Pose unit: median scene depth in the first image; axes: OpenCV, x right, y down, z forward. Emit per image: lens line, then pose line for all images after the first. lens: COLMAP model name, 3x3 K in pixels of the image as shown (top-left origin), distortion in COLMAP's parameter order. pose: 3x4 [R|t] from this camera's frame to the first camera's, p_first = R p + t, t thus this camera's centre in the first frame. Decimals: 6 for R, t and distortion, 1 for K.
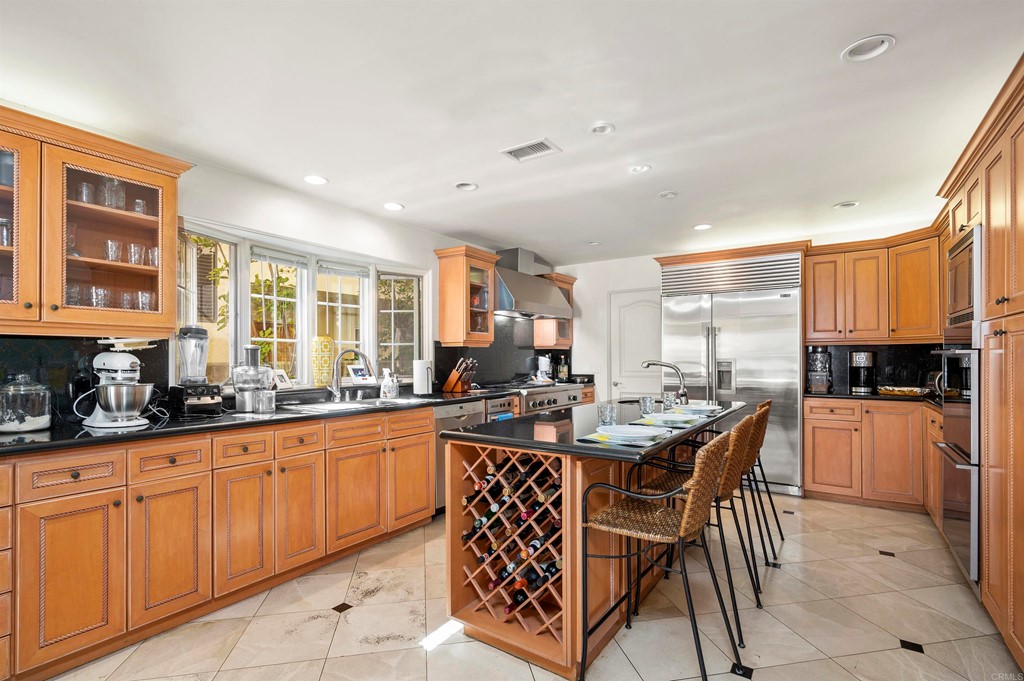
lens RADIAL K [[480.4, 0, 511.7], [0, 480.4, 351.8], [0, 0, 1]] dist [-0.000121, 0.000303]
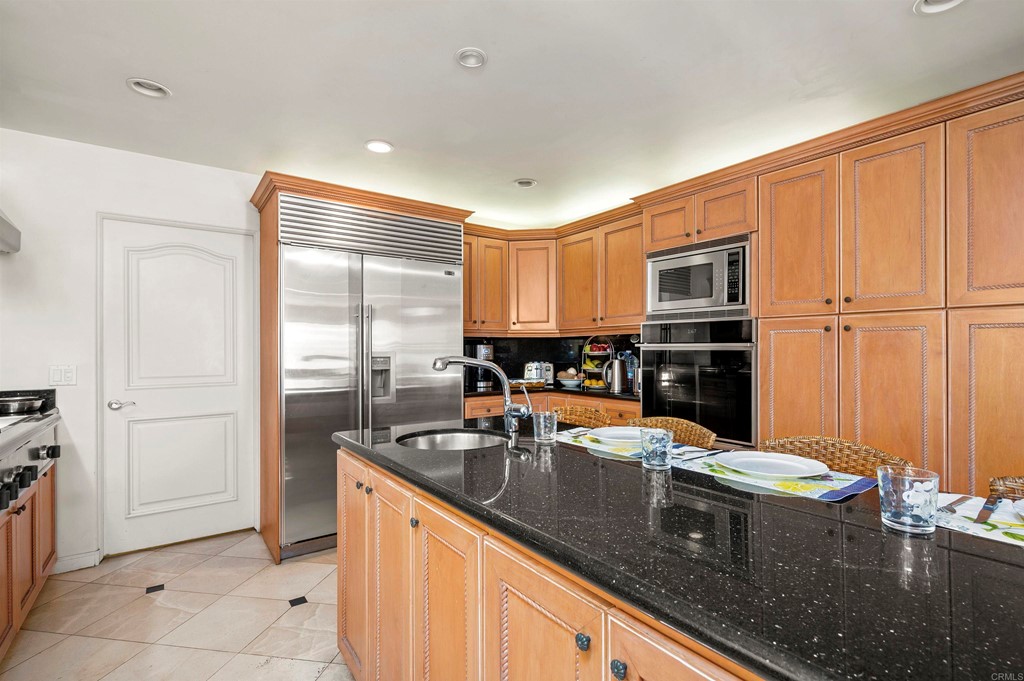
lens RADIAL K [[480.4, 0, 511.7], [0, 480.4, 351.8], [0, 0, 1]] dist [-0.000121, 0.000303]
pose [[0.340095, -0.003702, 0.940384, -0.214044], [-0.009914, 0.999923, 0.007522, 0.009898], [-0.940339, -0.011881, 0.340032, 0.912190]]
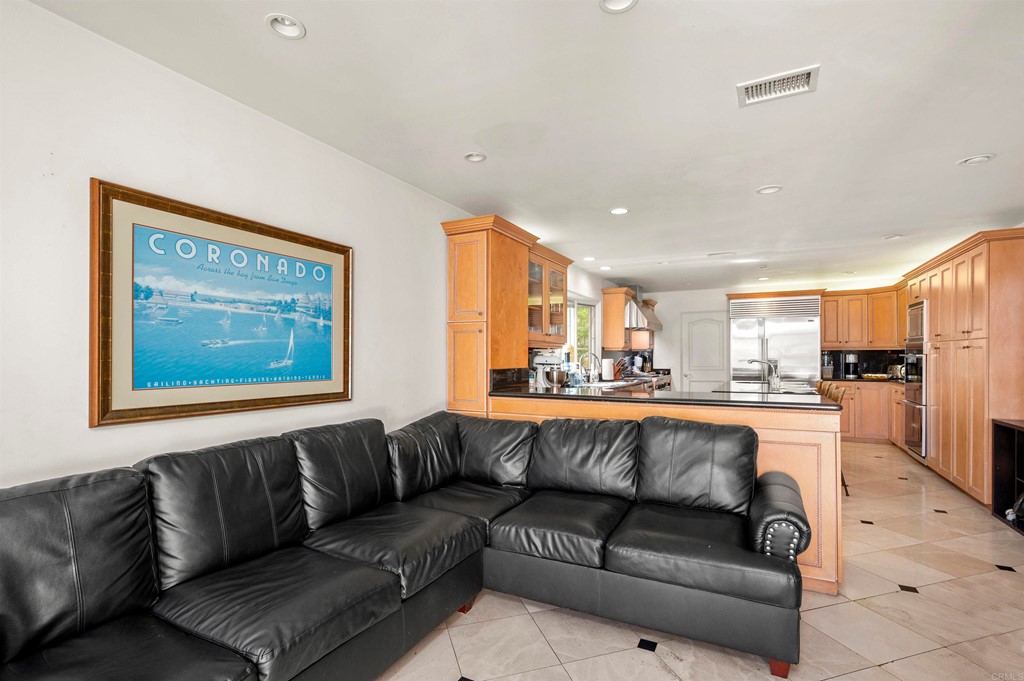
lens RADIAL K [[483.4, 0, 512.3], [0, 483.4, 351.0], [0, 0, 1]] dist [-0.001025, -0.000776]
pose [[0.992956, 0.001274, 0.118474, -0.975807], [-0.001520, 0.999997, 0.001986, -0.017479], [-0.118472, -0.002152, 0.992955, -0.813822]]
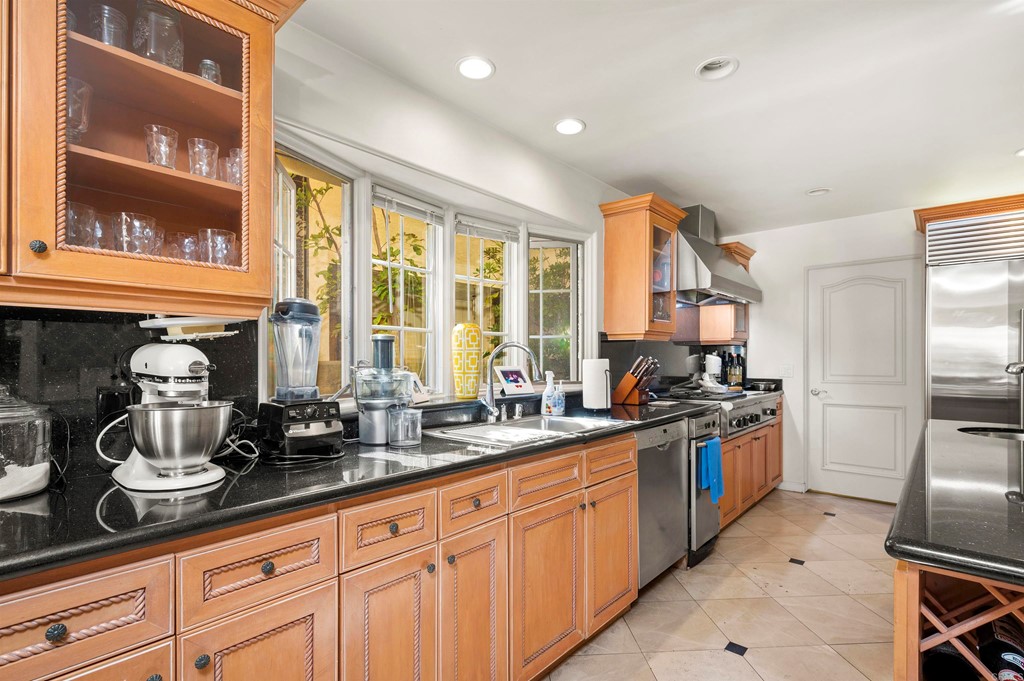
lens RADIAL K [[483.4, 0, 512.3], [0, 483.4, 351.0], [0, 0, 1]] dist [-0.001025, -0.000776]
pose [[0.991816, 0.001858, -0.127661, -0.302115], [-0.001615, 0.999997, 0.002006, 0.006483], [0.127665, -0.001784, 0.991816, 0.415013]]
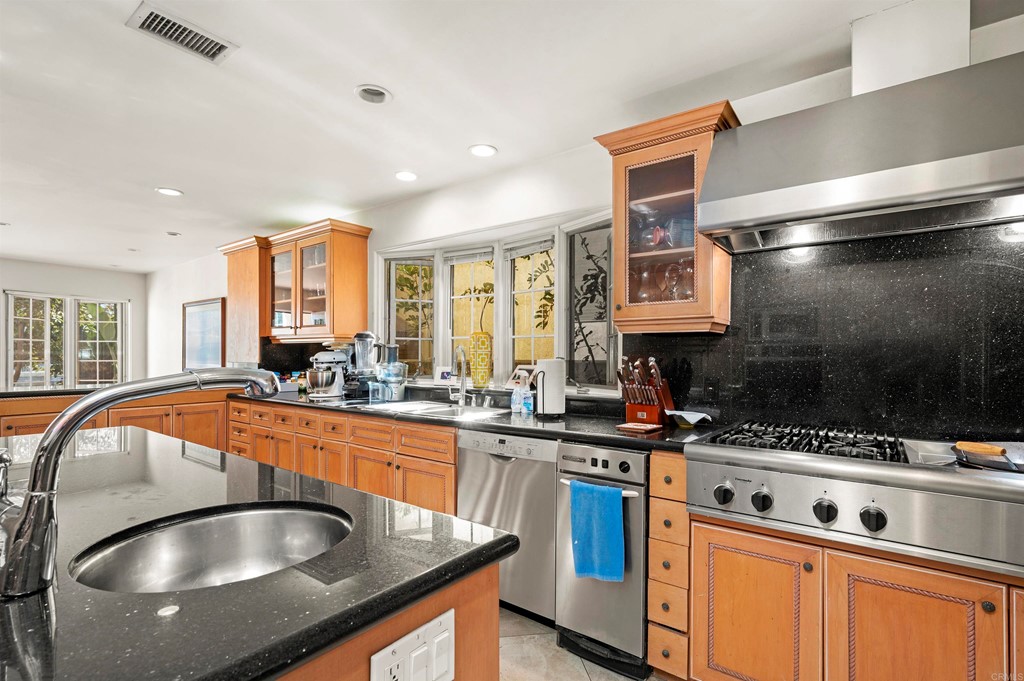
lens RADIAL K [[483.4, 0, 512.3], [0, 483.4, 351.0], [0, 0, 1]] dist [-0.001025, -0.000776]
pose [[-0.052193, -0.011964, -0.998565, 0.618178], [0.006711, 0.999901, -0.012331, 0.020096], [0.998614, -0.007344, -0.052108, 1.369144]]
